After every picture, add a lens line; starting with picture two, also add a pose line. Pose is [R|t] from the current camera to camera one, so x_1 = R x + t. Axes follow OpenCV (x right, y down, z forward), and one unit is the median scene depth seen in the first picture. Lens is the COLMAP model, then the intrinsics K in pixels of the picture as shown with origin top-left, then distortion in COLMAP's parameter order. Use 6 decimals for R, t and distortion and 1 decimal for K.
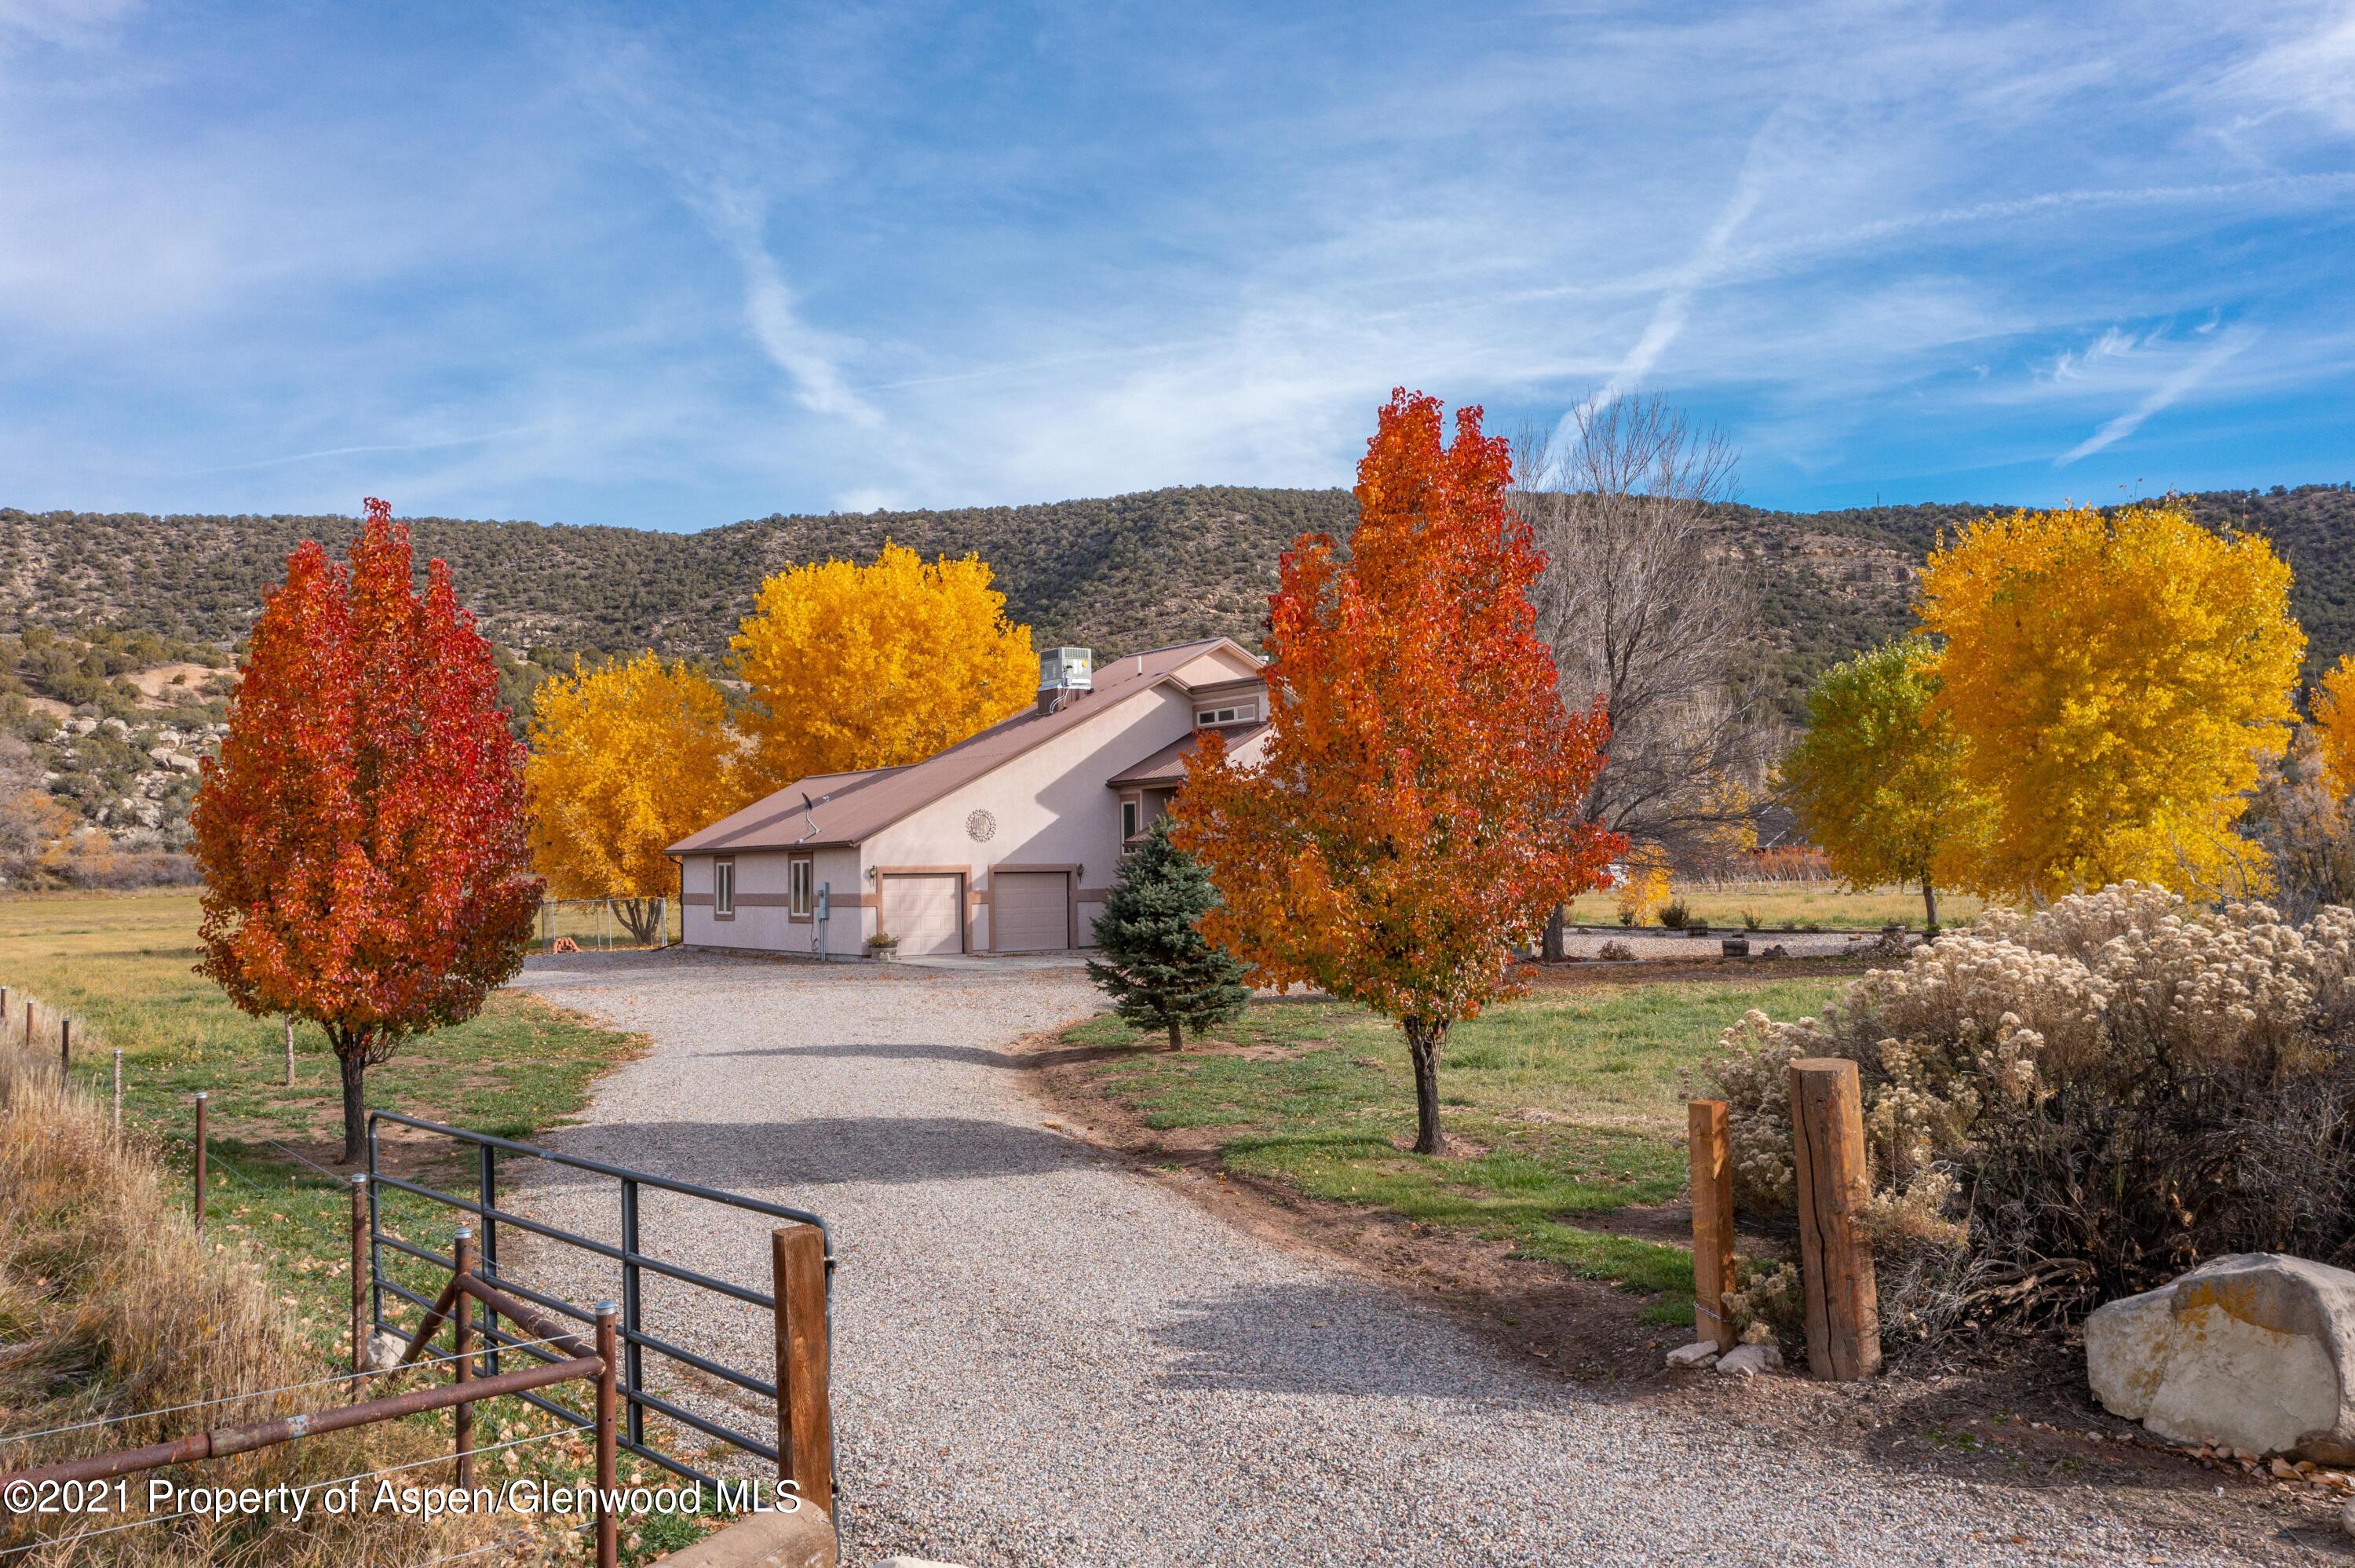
lens RADIAL K [[1949.6, 0, 1177.5], [0, 1949.6, 784.0], [0, 0, 1]] dist [-0.016033, 0.012656]
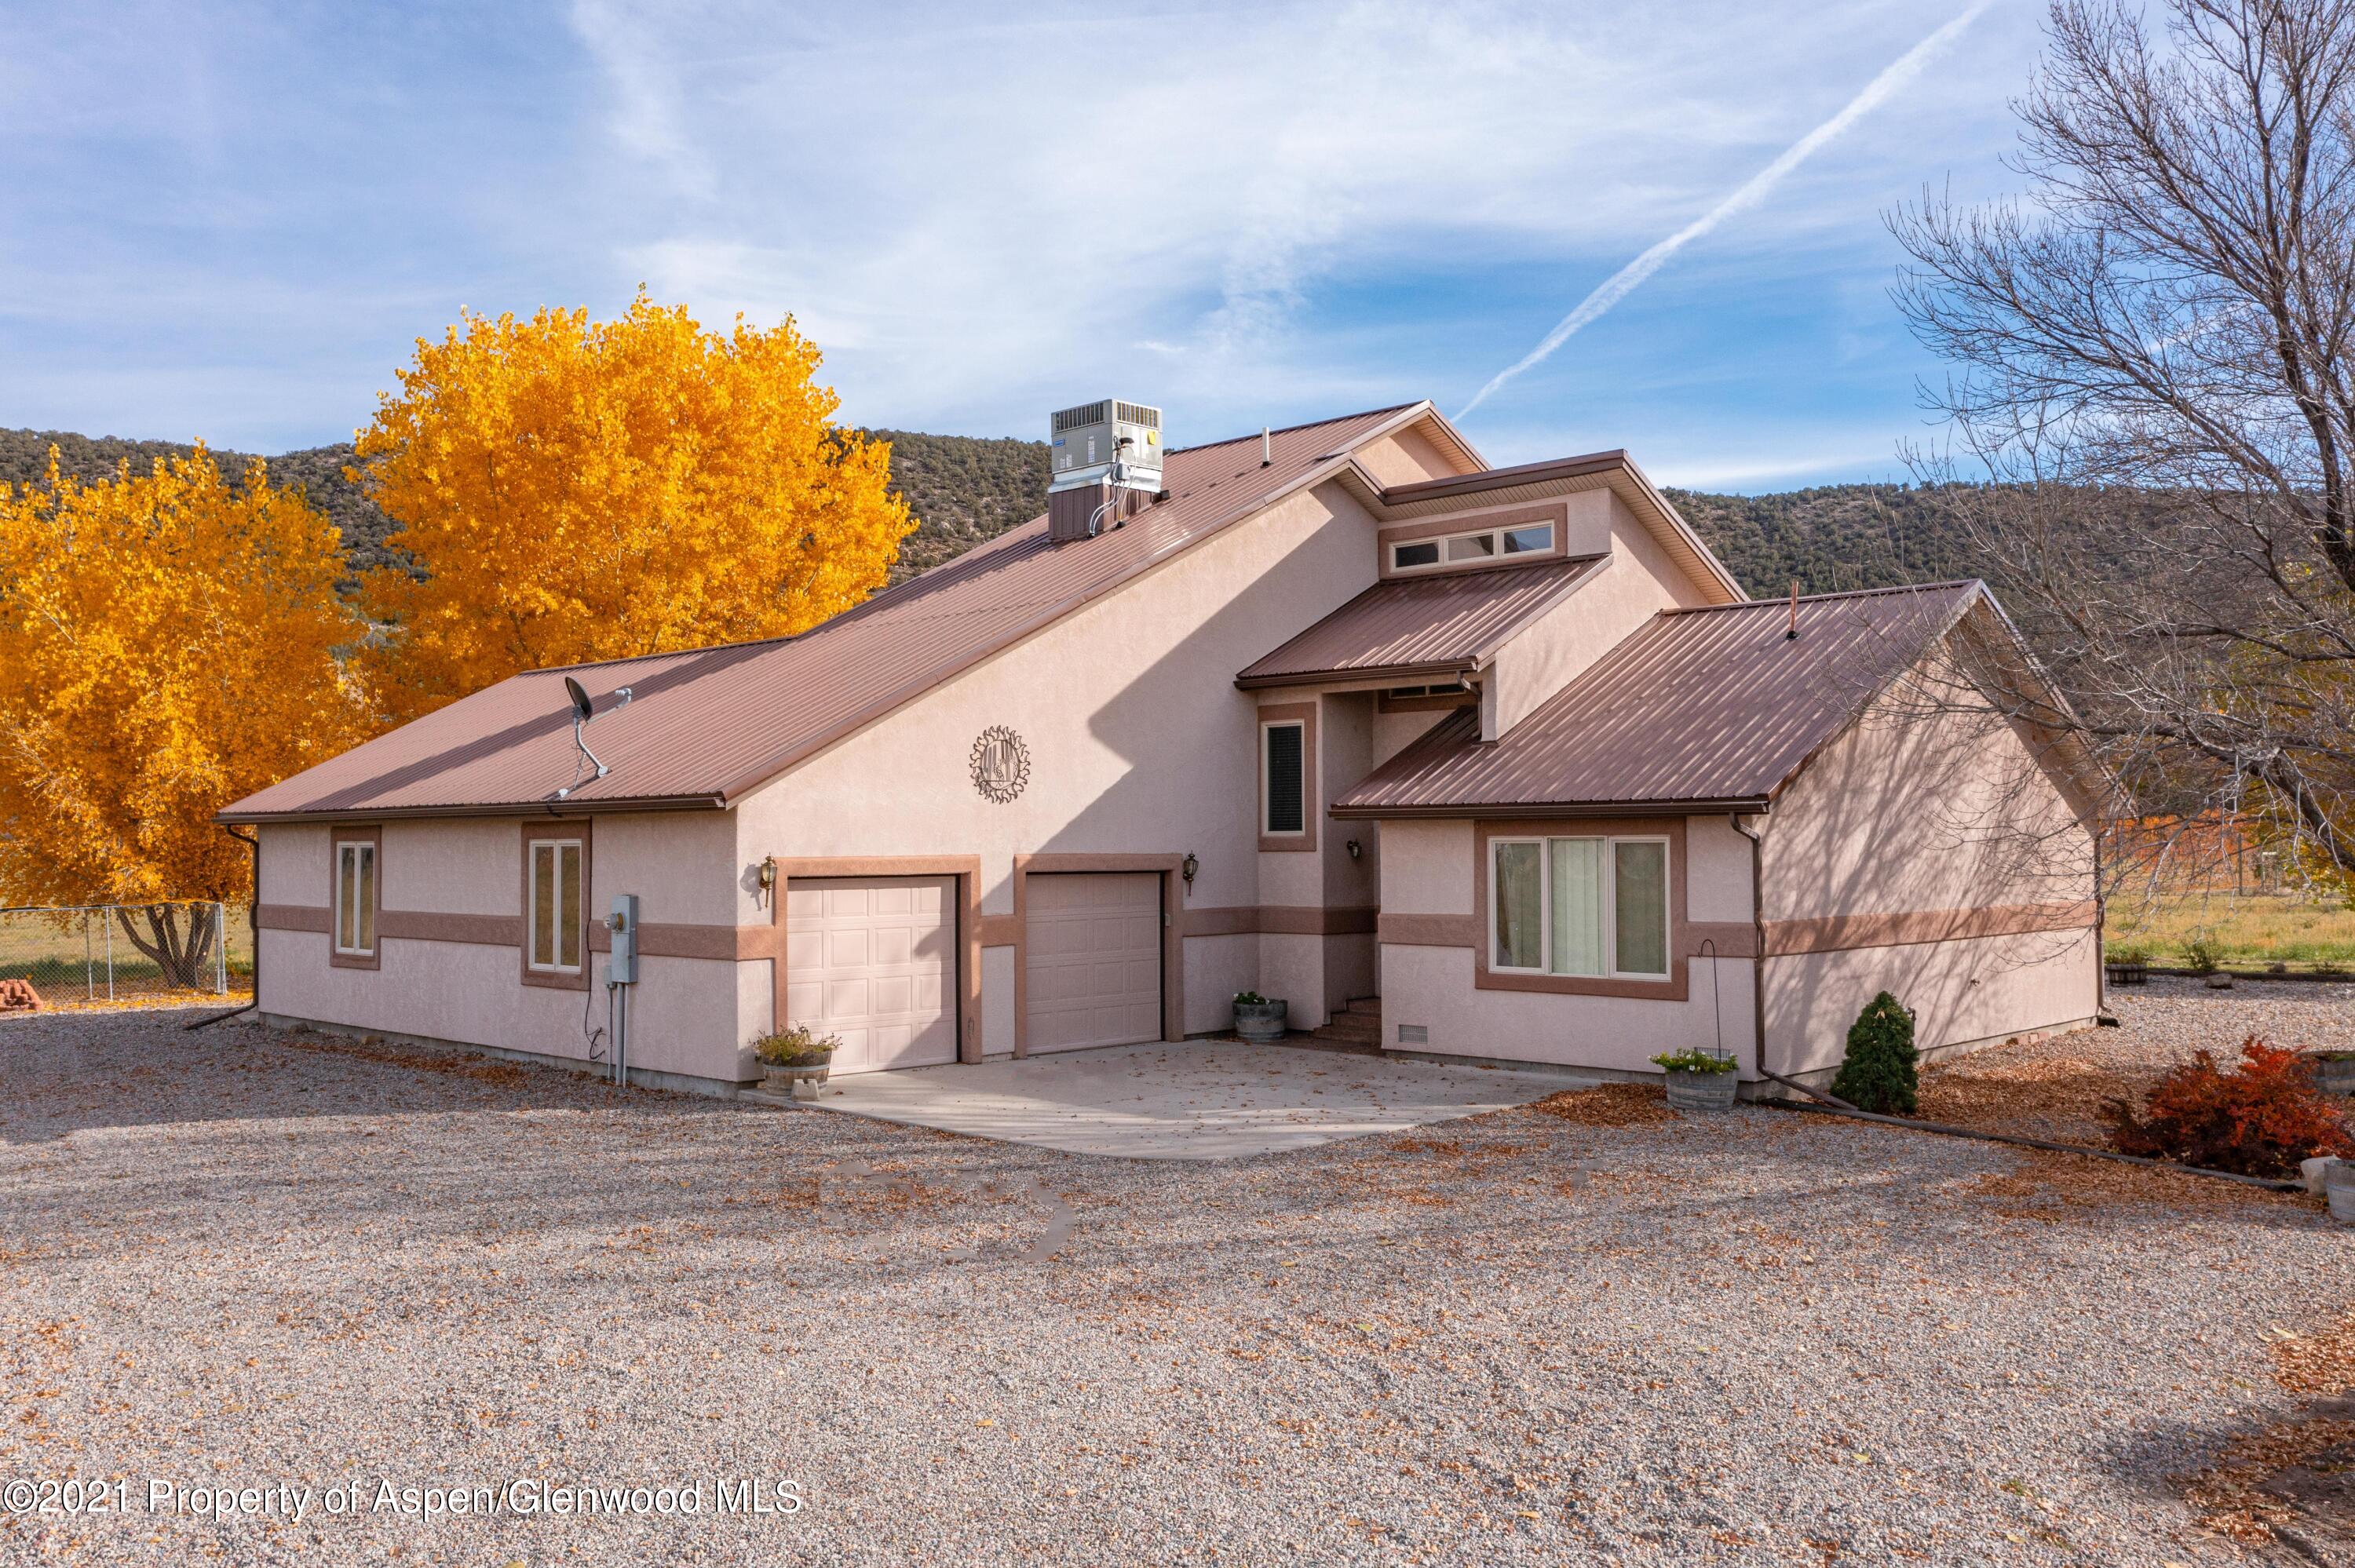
lens RADIAL K [[1949.6, 0, 1177.5], [0, 1949.6, 784.0], [0, 0, 1]] dist [-0.016033, 0.012656]
pose [[0.981435, 0.015831, 0.191140, -0.109391], [-0.018337, 0.999767, 0.011347, 0.015152], [-0.190916, -0.014641, 0.981497, 0.430729]]
